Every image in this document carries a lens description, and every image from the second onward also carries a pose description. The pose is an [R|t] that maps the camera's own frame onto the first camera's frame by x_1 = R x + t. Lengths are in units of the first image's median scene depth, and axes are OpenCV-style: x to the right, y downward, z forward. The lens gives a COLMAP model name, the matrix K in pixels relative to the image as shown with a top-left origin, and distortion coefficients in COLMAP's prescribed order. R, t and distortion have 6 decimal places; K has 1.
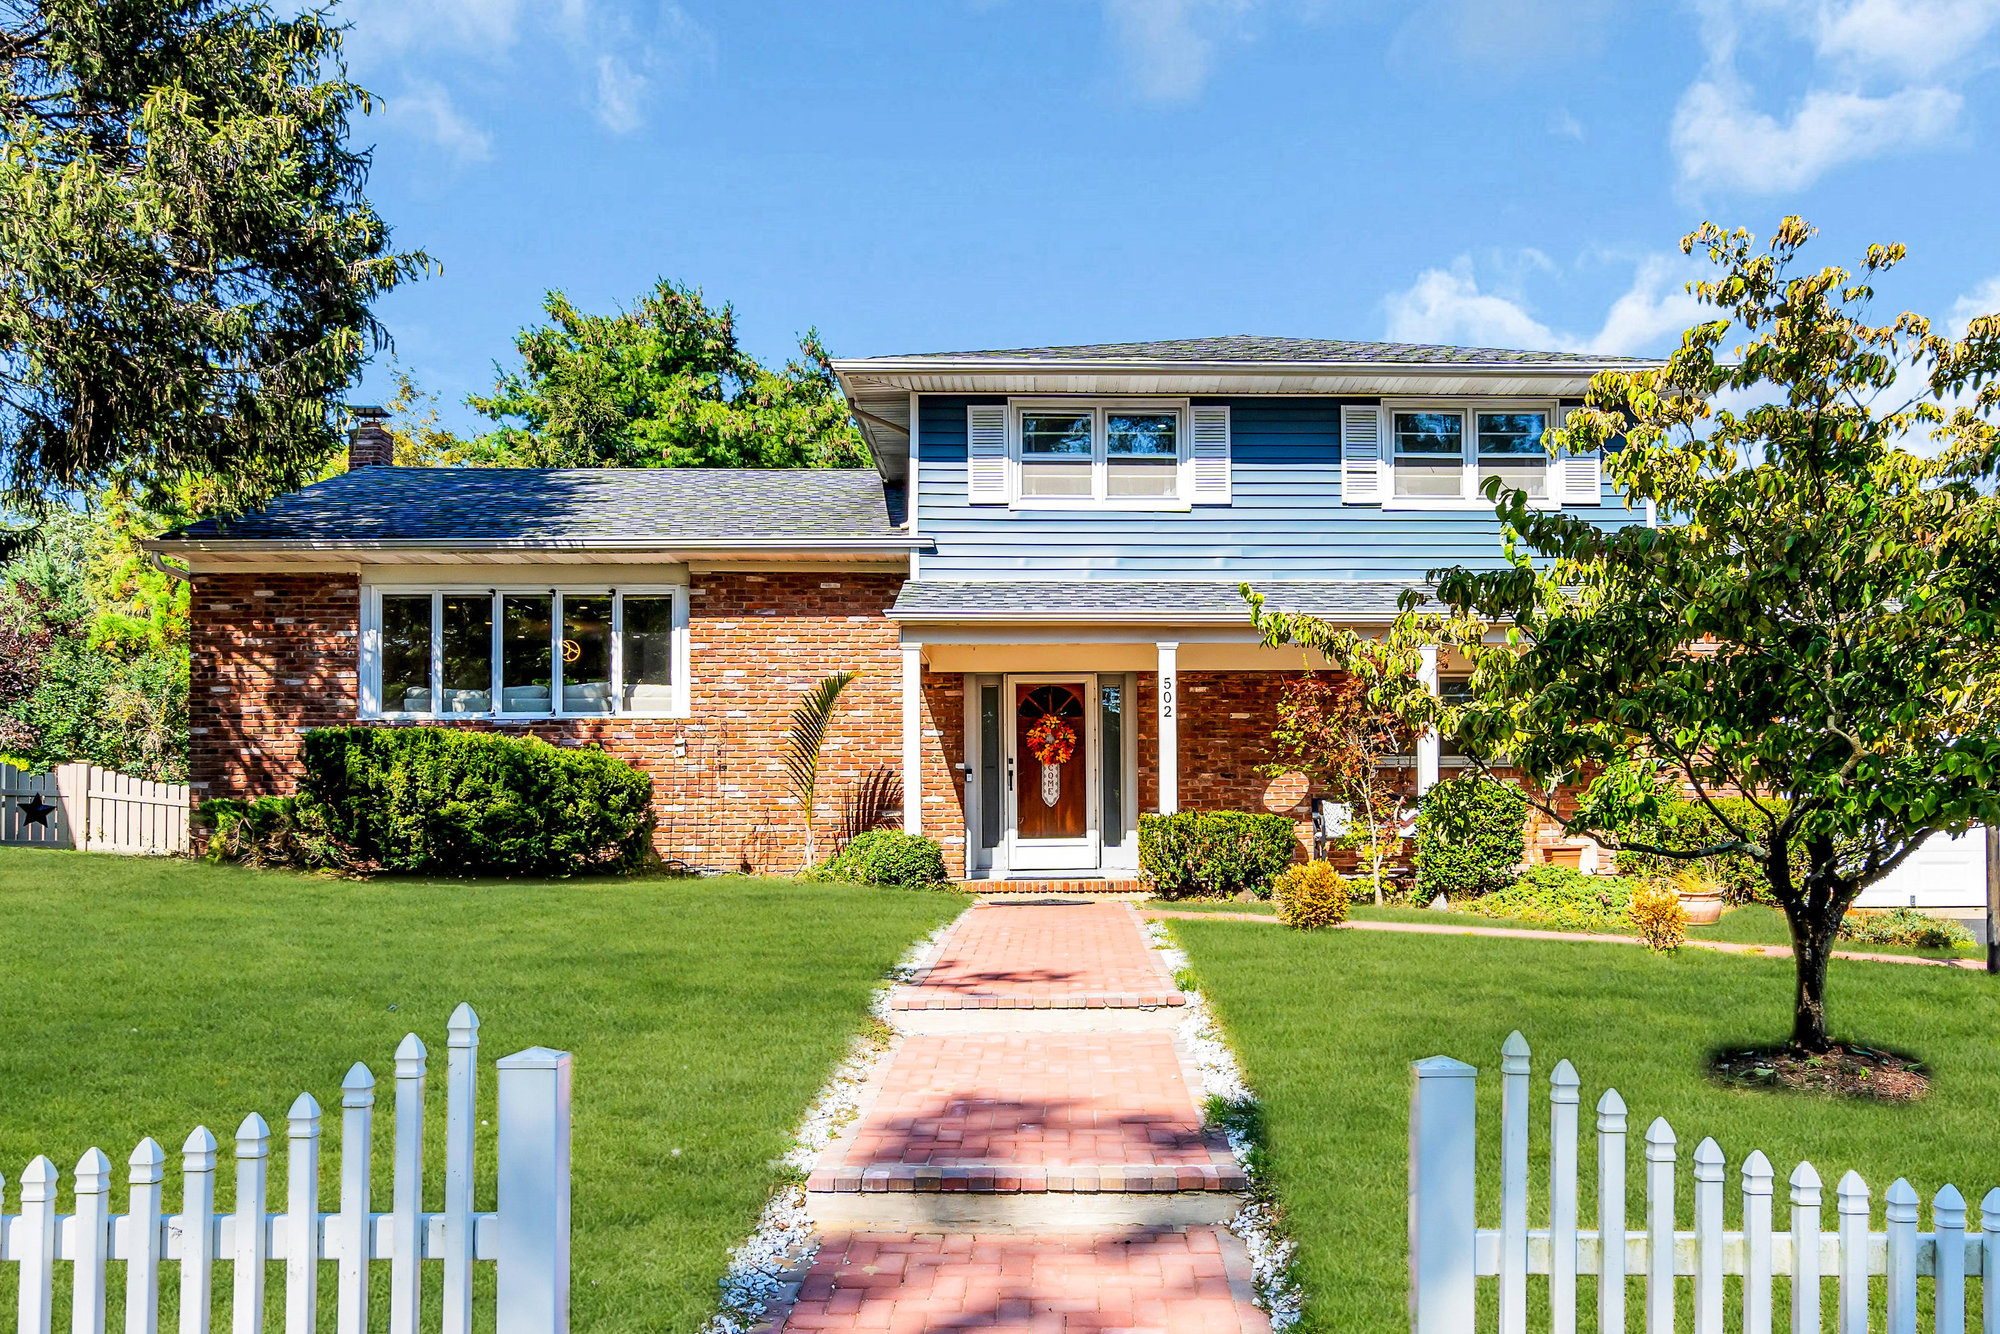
lens RADIAL K [[1479.1, 0, 1000.3], [0, 1479.1, 675.4], [0, 0, 1]] dist [0.000849, 0.000367]
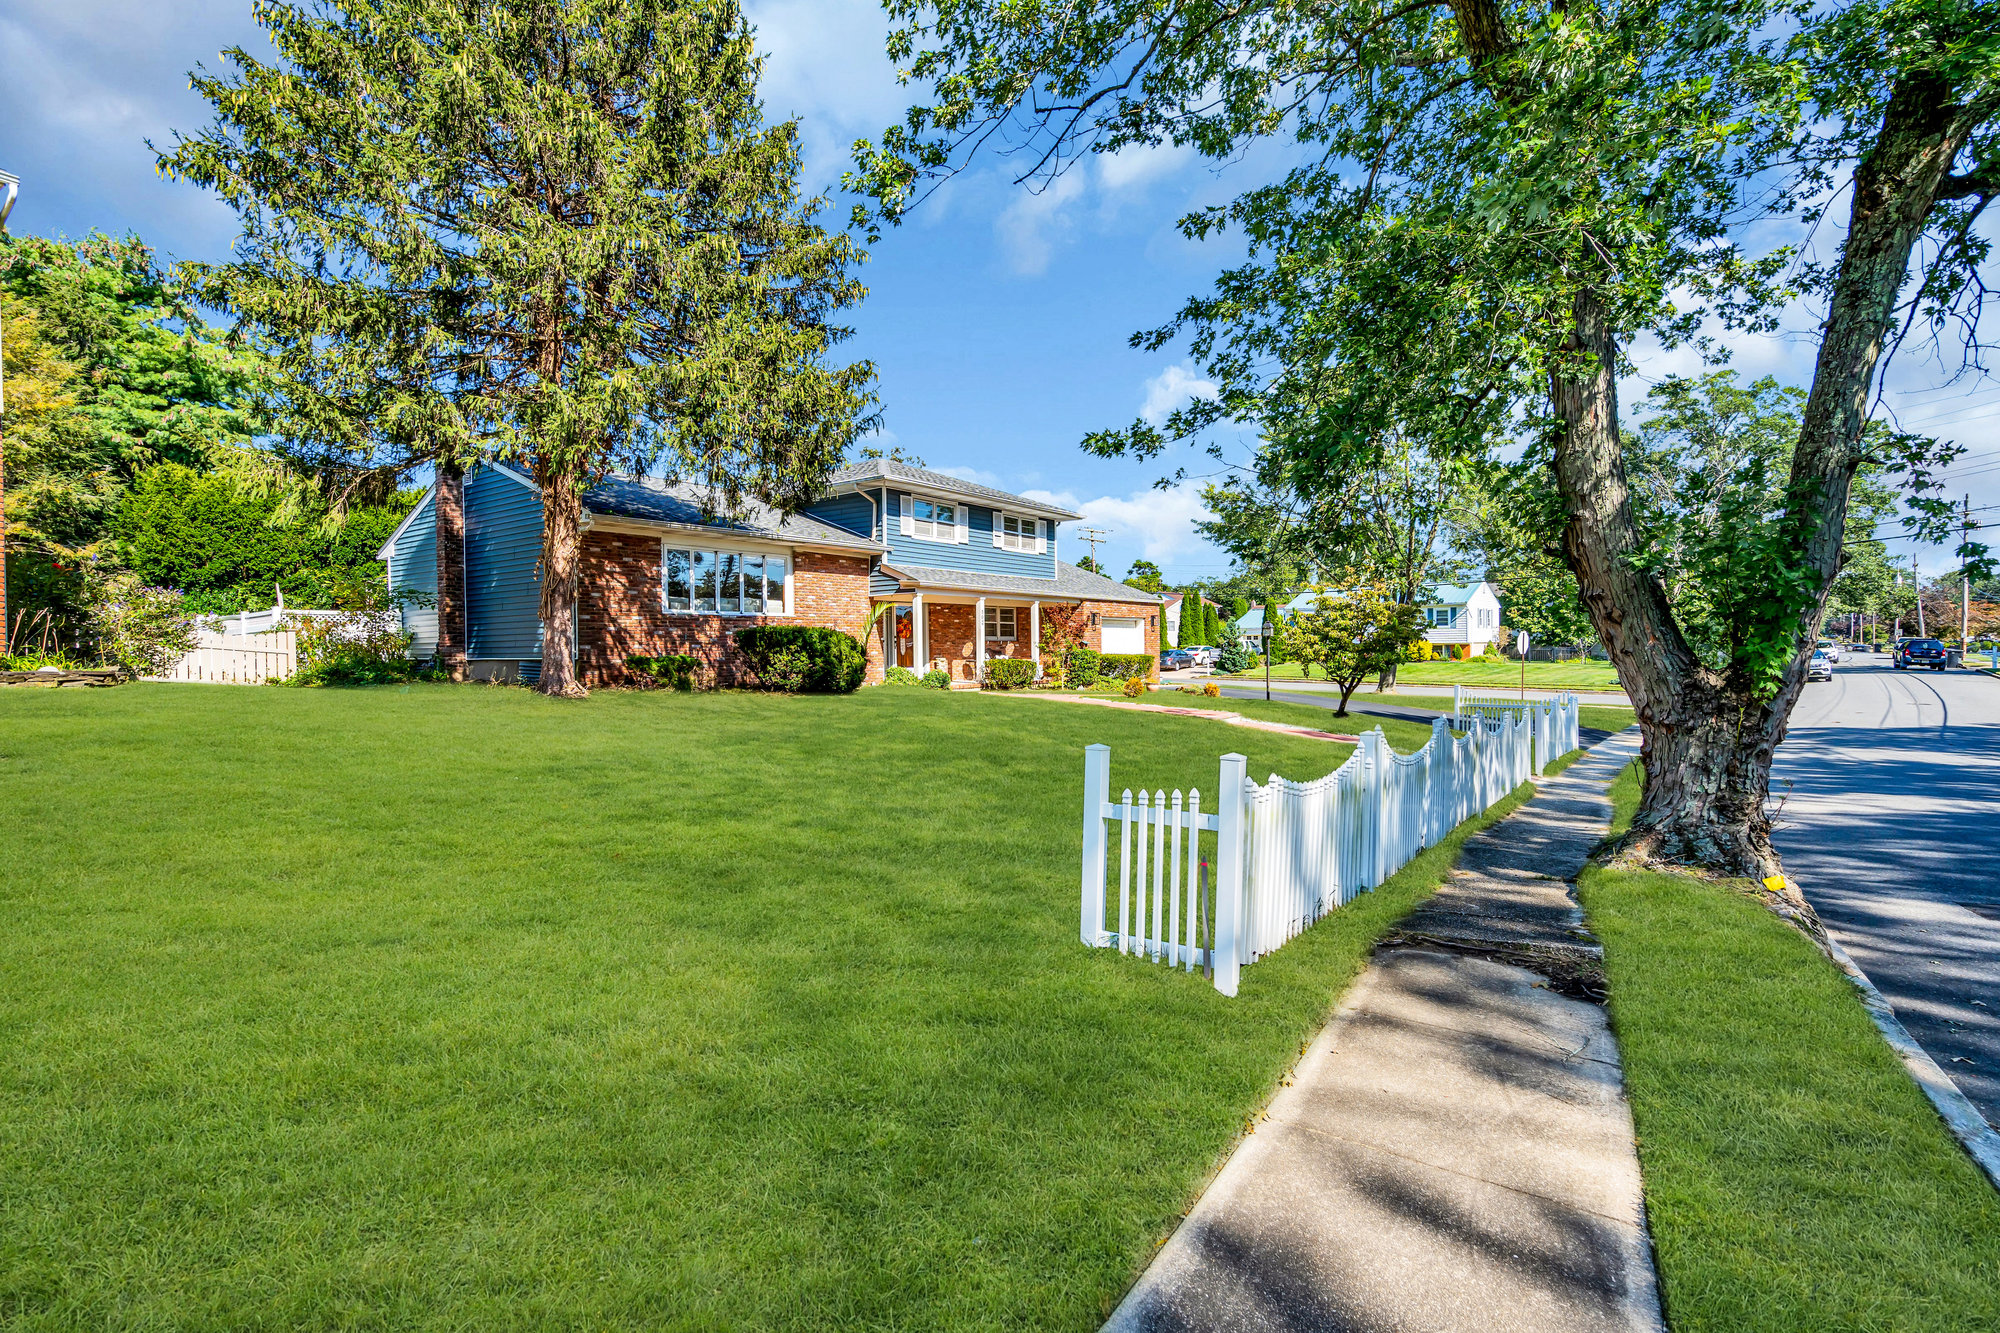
lens RADIAL K [[940.1, 0, 1003.4], [0, 940.1, 660.4], [0, 0, 1]] dist [0.000727, 0.000238]
pose [[0.632001, -0.007457, 0.774931, -1.122703], [-0.057530, 0.996743, 0.056511, -0.002797], [-0.772829, -0.080297, 0.629514, -0.152573]]
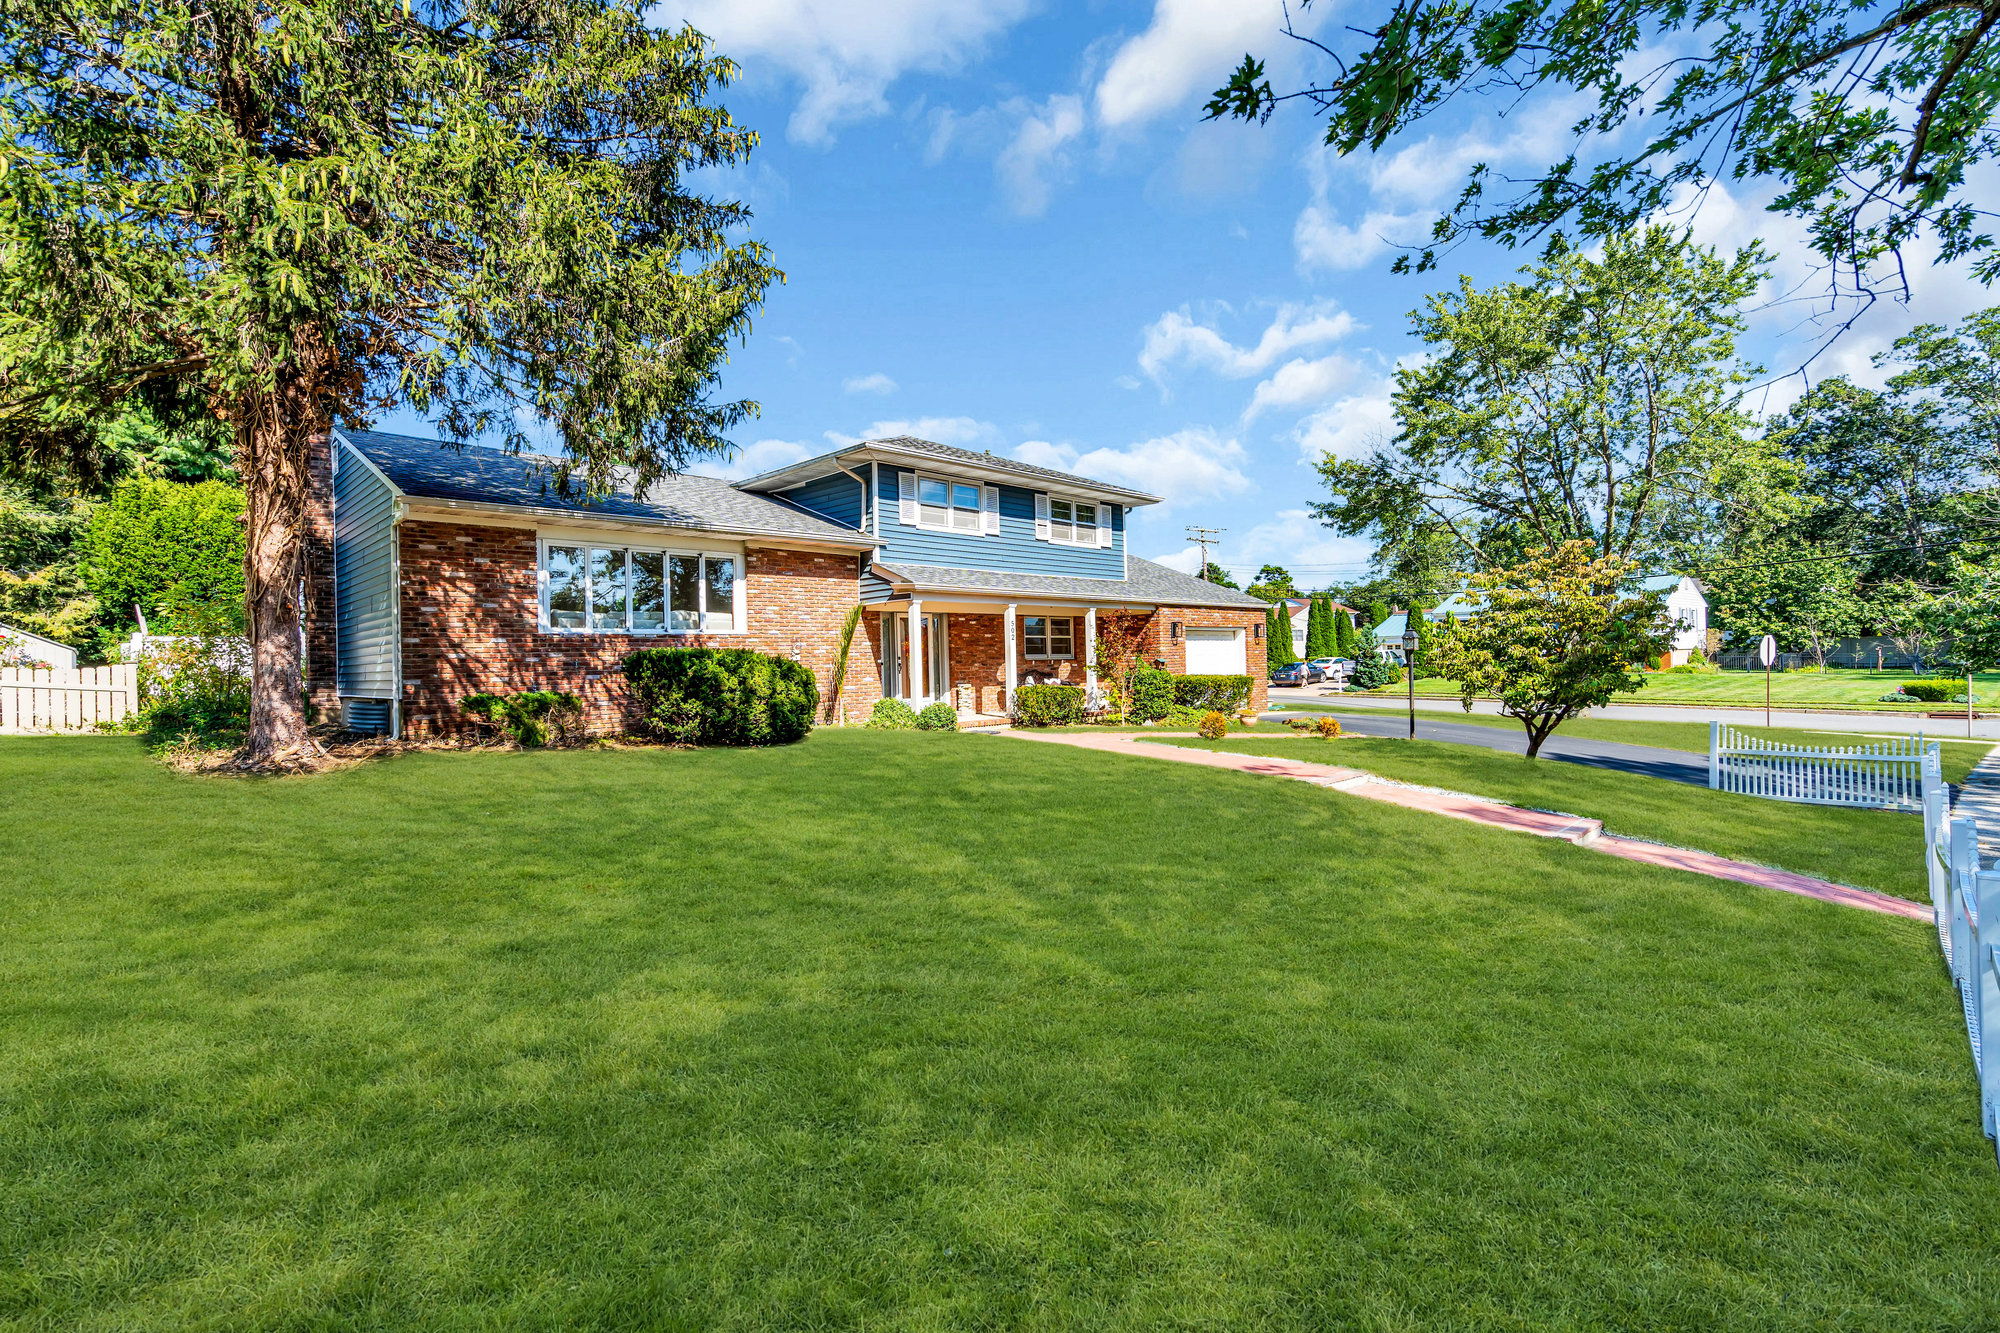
lens RADIAL K [[926.6, 0, 1009.0], [0, 926.6, 657.1], [0, 0, 1]] dist [0.001243, 0.000365]
pose [[0.732256, -0.004414, 0.681016, -0.715943], [-0.037594, 0.998192, 0.046892, -0.005261], [-0.679991, -0.059939, 0.730766, 0.019982]]
